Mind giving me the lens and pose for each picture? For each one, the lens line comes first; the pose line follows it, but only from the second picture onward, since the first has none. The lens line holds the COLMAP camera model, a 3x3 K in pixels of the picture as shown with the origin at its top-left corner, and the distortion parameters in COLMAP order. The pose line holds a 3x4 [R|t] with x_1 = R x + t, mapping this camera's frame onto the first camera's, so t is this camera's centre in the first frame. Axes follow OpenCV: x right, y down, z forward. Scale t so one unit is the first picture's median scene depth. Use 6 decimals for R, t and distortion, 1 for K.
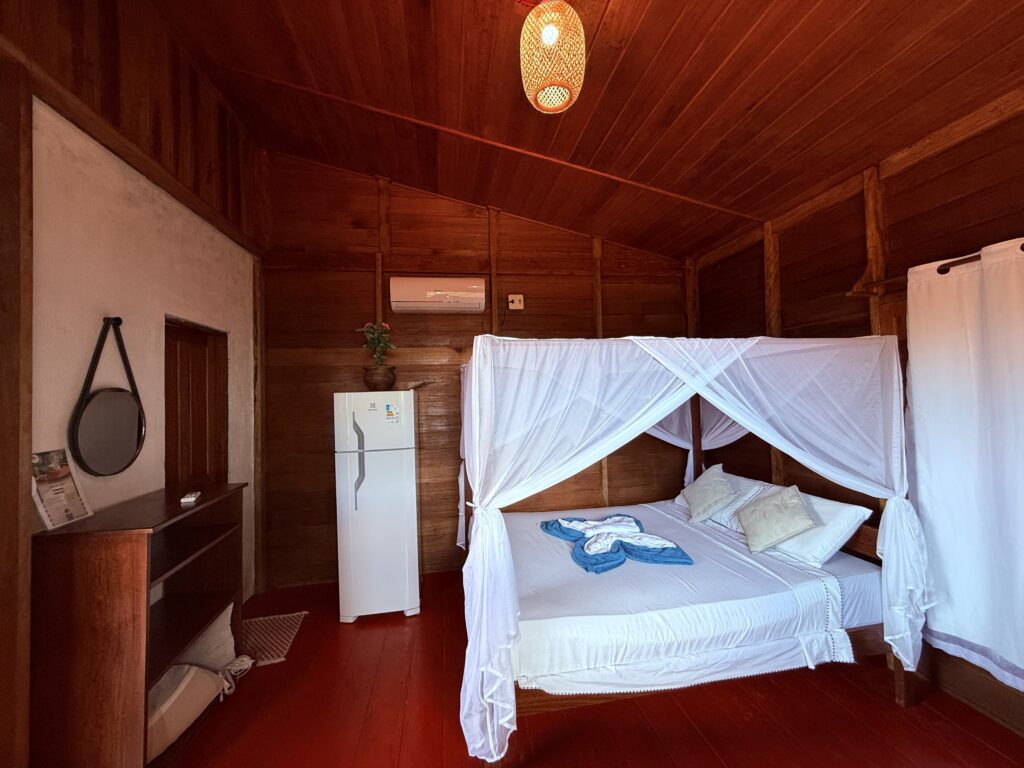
lens RADIAL K [[408.7, 0, 507.3], [0, 408.7, 383.3], [0, 0, 1]] dist [0.000150, -0.000386]
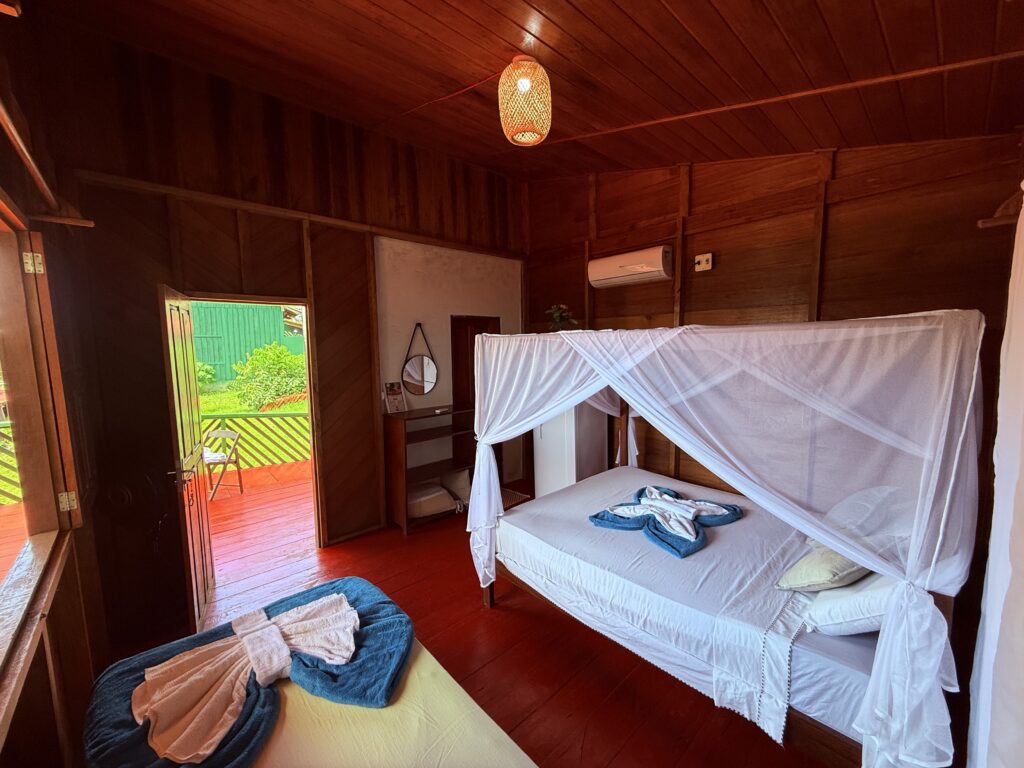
lens RADIAL K [[408.7, 0, 507.3], [0, 408.7, 383.3], [0, 0, 1]] dist [0.000150, -0.000386]
pose [[0.545294, 0.095331, -0.832806, 0.883103], [0.024439, 0.991282, 0.129474, -0.088907], [0.837888, -0.090955, 0.538211, 0.157919]]
